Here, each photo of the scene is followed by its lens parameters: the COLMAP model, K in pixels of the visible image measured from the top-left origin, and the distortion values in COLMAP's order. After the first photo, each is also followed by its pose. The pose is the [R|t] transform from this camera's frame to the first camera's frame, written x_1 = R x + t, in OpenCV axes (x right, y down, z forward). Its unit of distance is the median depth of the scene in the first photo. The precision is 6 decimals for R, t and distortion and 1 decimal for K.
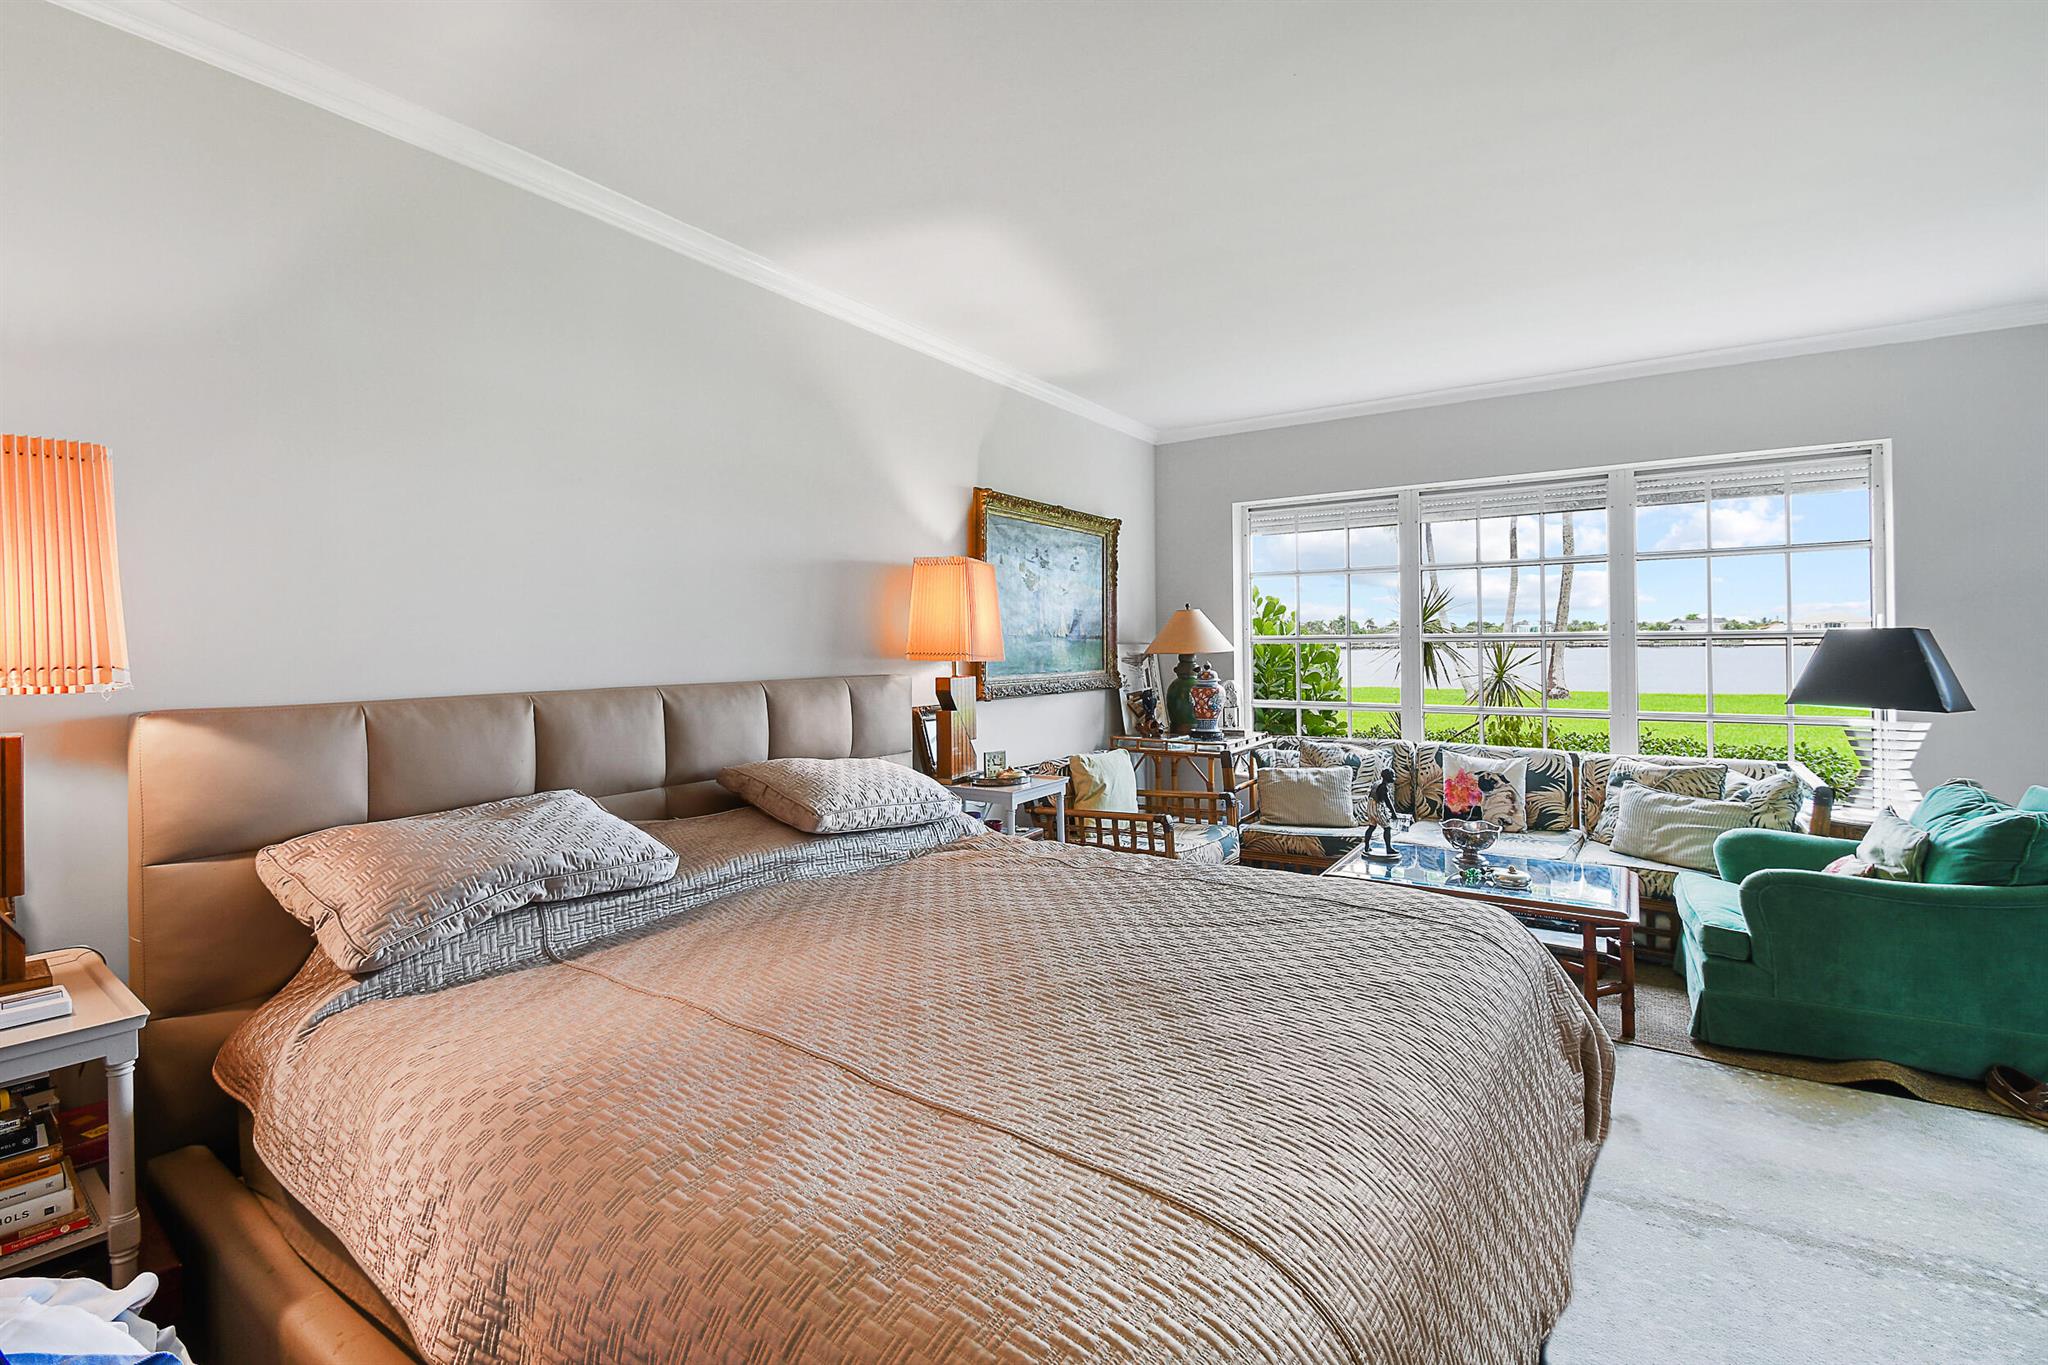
lens RADIAL K [[922.4, 0, 1029.0], [0, 922.4, 656.1], [0, 0, 1]] dist [0.044438, -0.032117]
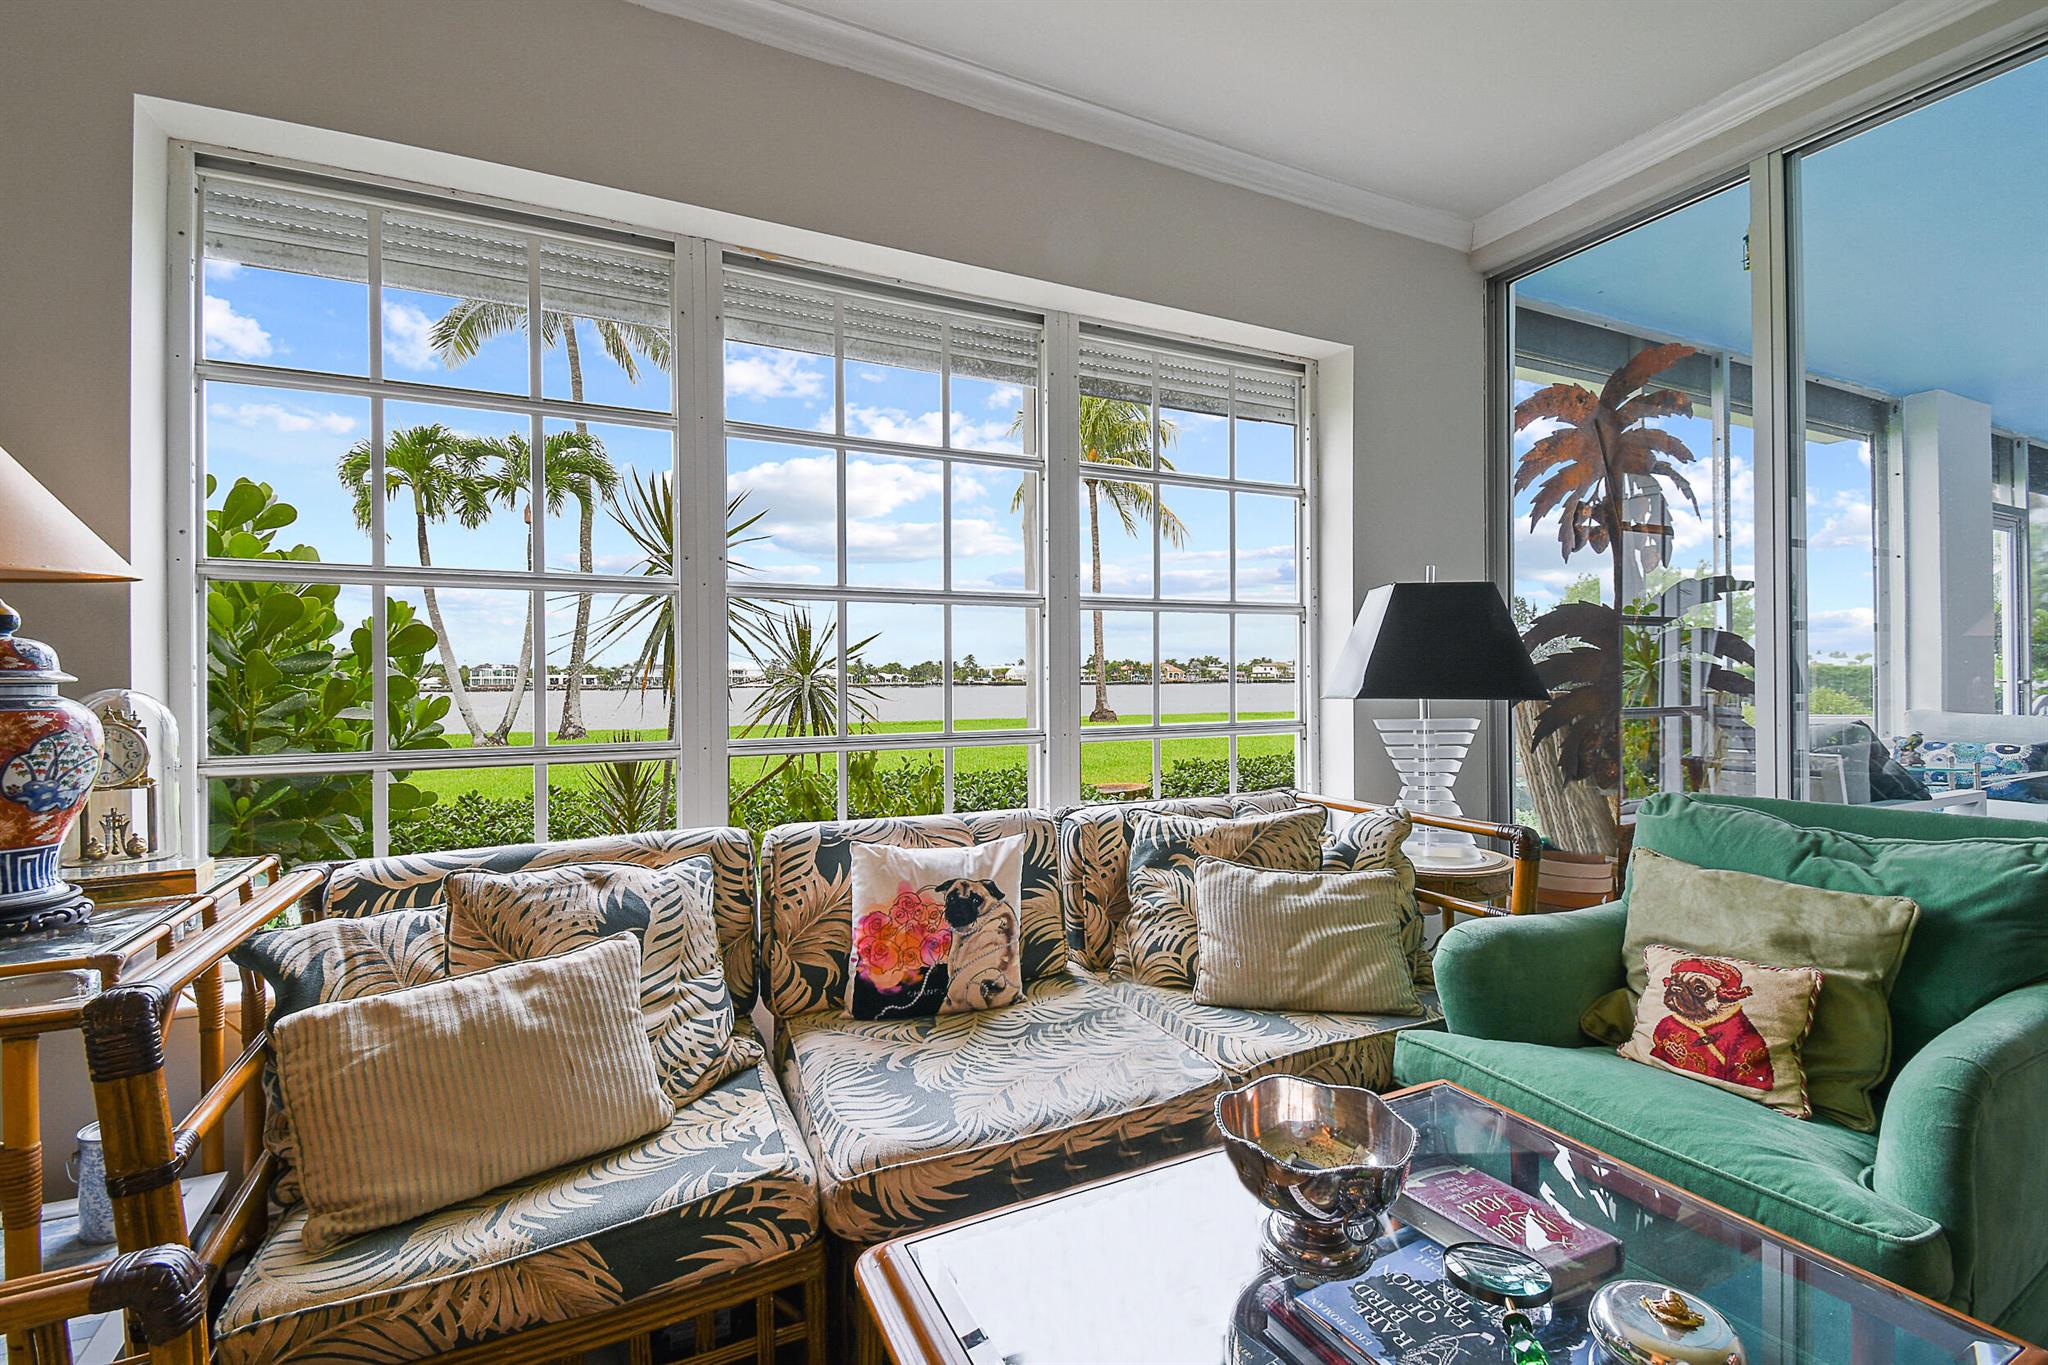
lens RADIAL K [[891.1, 0, 1033.0], [0, 891.1, 680.7], [0, 0, 1]] dist [0.039143, -0.029251]
pose [[0.501496, 0.004589, 0.865148, 0.167327], [0.015023, 0.999789, -0.014012, 0.042373], [-0.865030, 0.020024, 0.501321, 0.854397]]
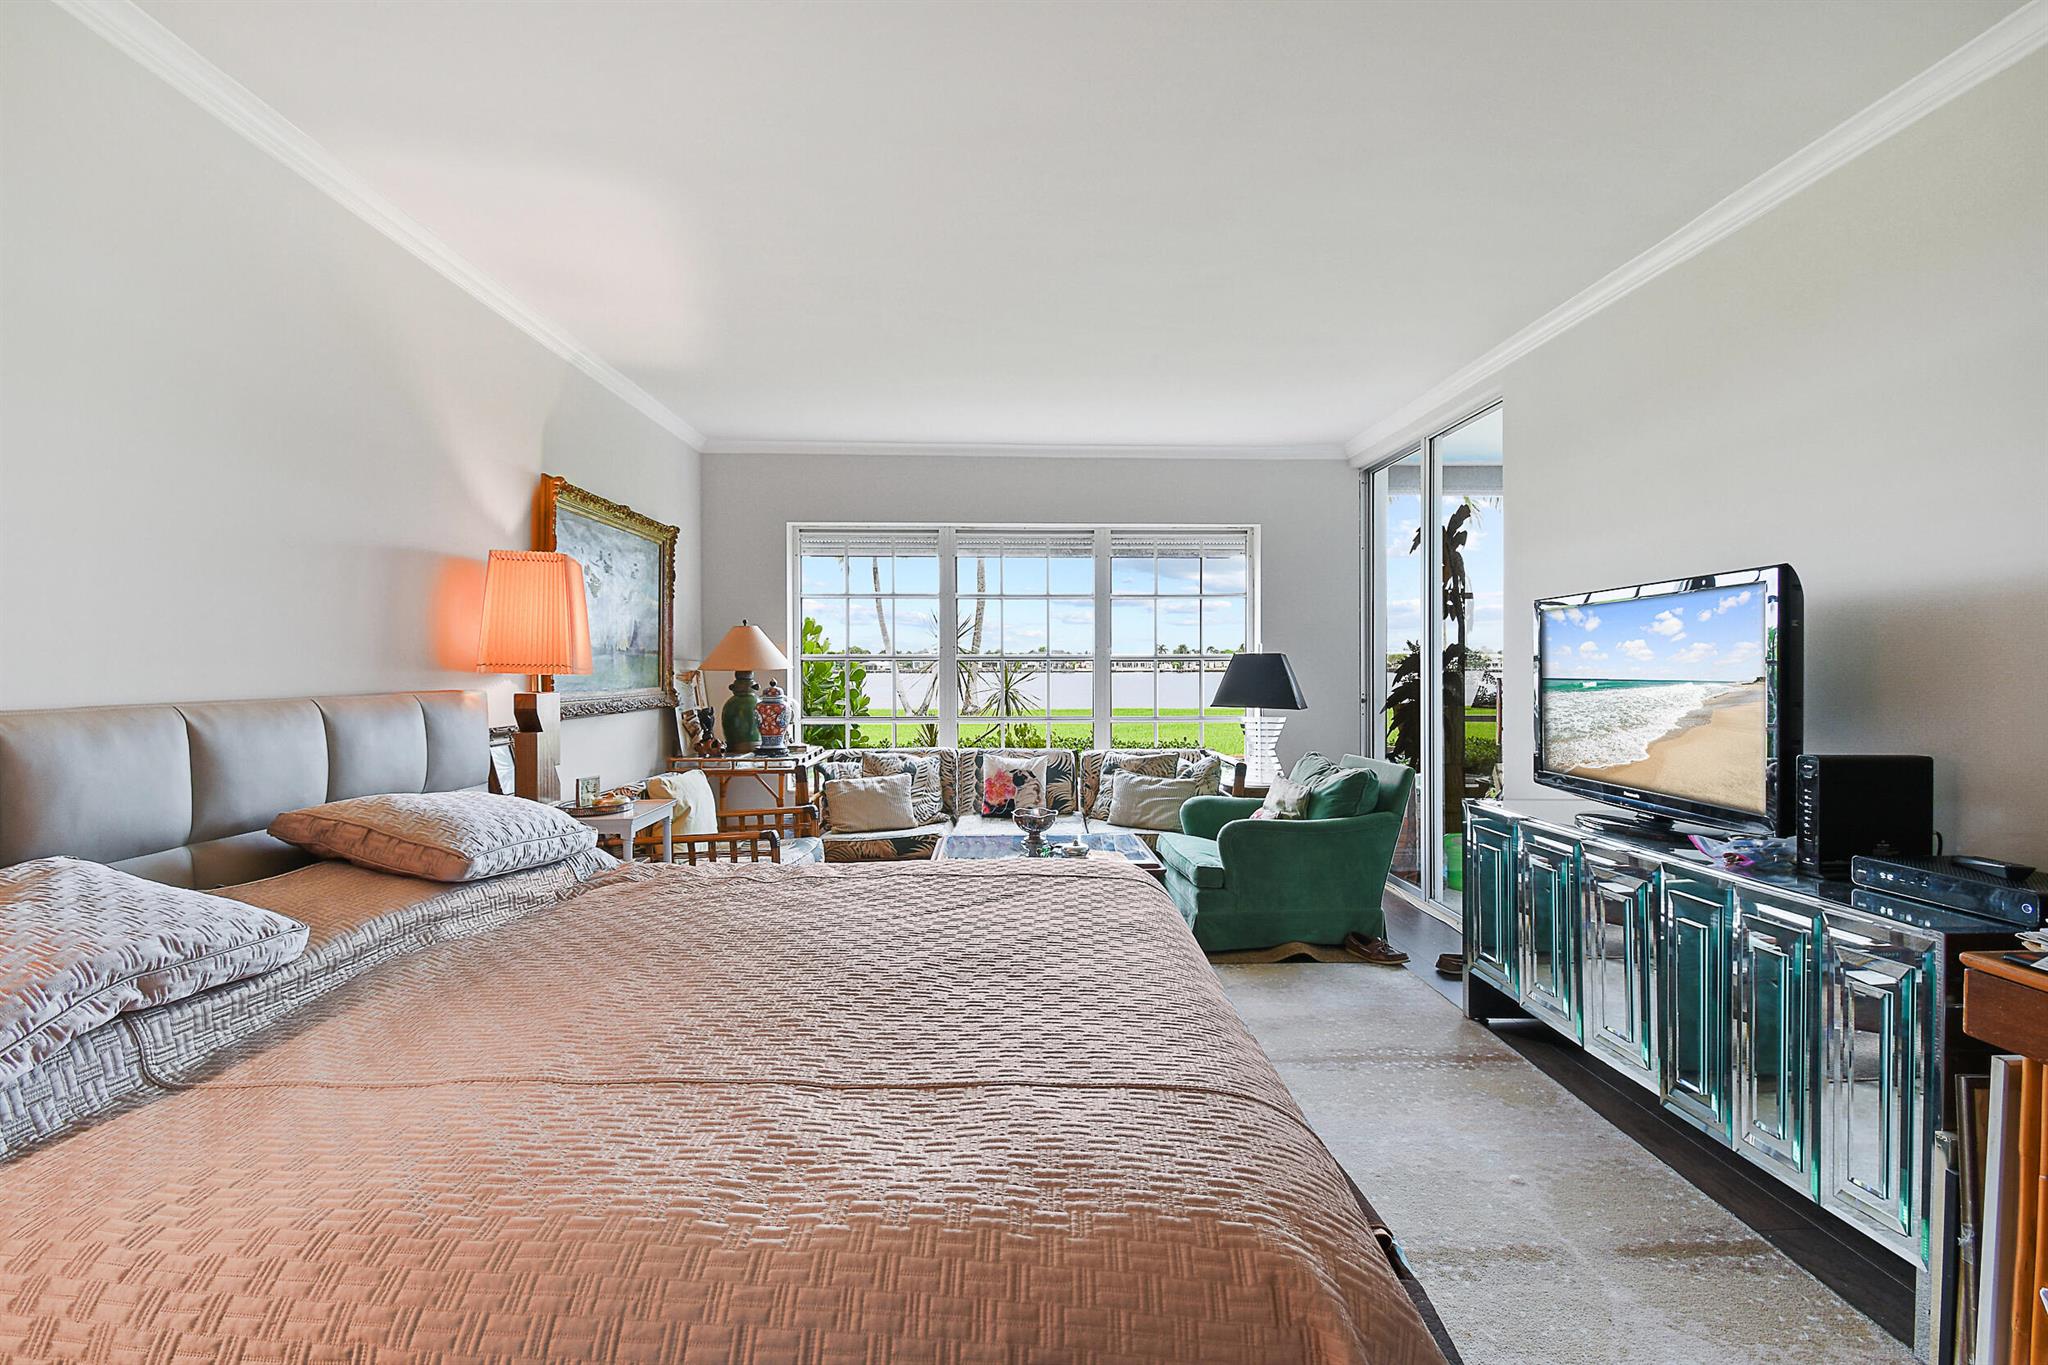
lens RADIAL K [[915.5, 0, 1042.4], [0, 915.5, 681.0], [0, 0, 1]] dist [0.026843, -0.016860]
pose [[0.811556, -0.001056, 0.584273, -0.192369], [0.001027, 0.999999, 0.000381, 0.011179], [-0.584273, 0.000291, 0.811557, 0.030586]]
